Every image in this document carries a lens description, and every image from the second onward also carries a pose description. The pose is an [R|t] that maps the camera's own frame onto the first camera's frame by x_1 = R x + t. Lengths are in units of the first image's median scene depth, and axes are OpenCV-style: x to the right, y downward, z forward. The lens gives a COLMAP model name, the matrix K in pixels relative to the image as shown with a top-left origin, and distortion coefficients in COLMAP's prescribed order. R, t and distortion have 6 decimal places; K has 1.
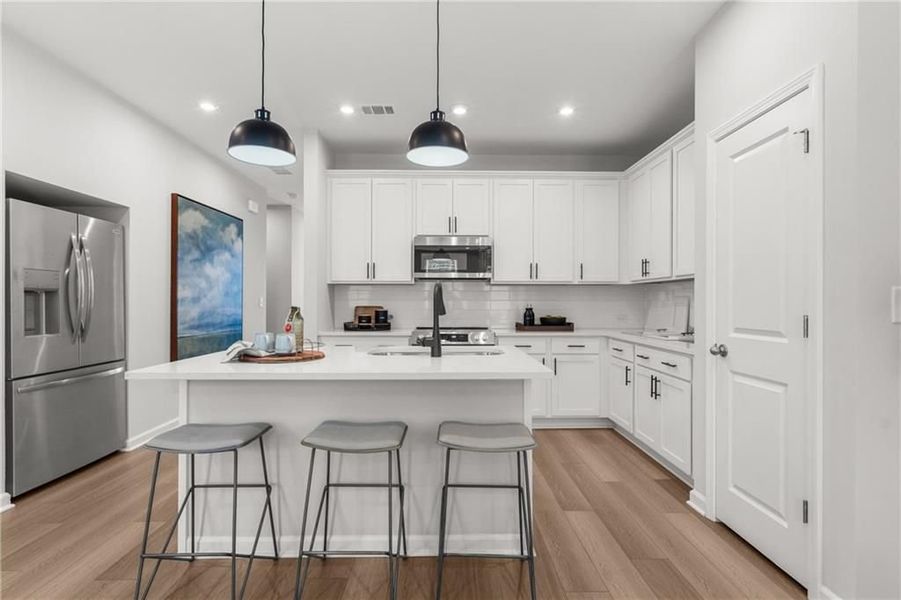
lens RADIAL K [[443.1, 0, 453.4], [0, 443.1, 302.6], [0, 0, 1]] dist [-0.003825, -0.000747]
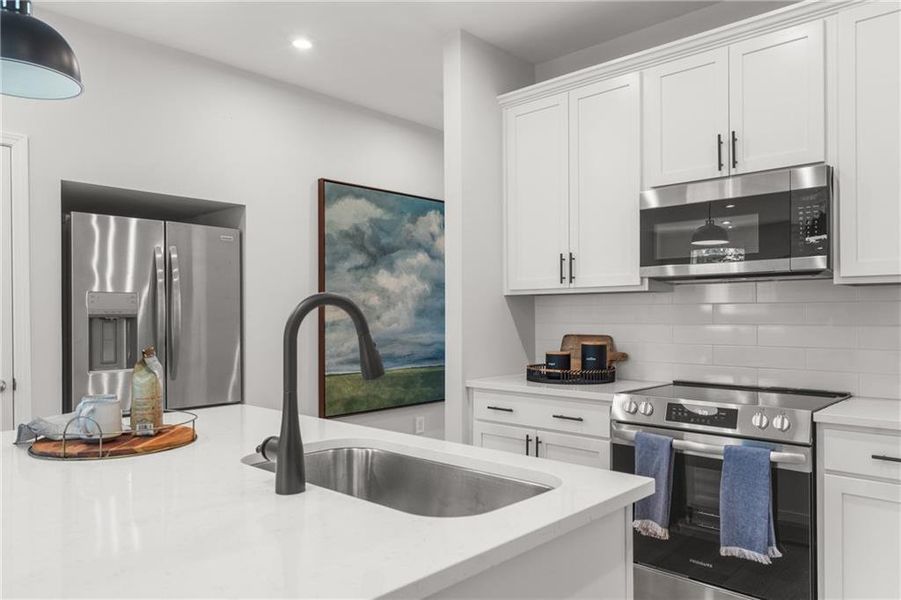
lens RADIAL K [[630.6, 0, 454.5], [0, 630.6, 313.0], [0, 0, 1]] dist [0.007351, 0.007572]
pose [[0.716700, -0.008094, -0.697335, 0.234995], [0.004701, 0.999966, -0.006775, -0.014841], [0.697366, 0.001577, 0.716713, 0.372750]]
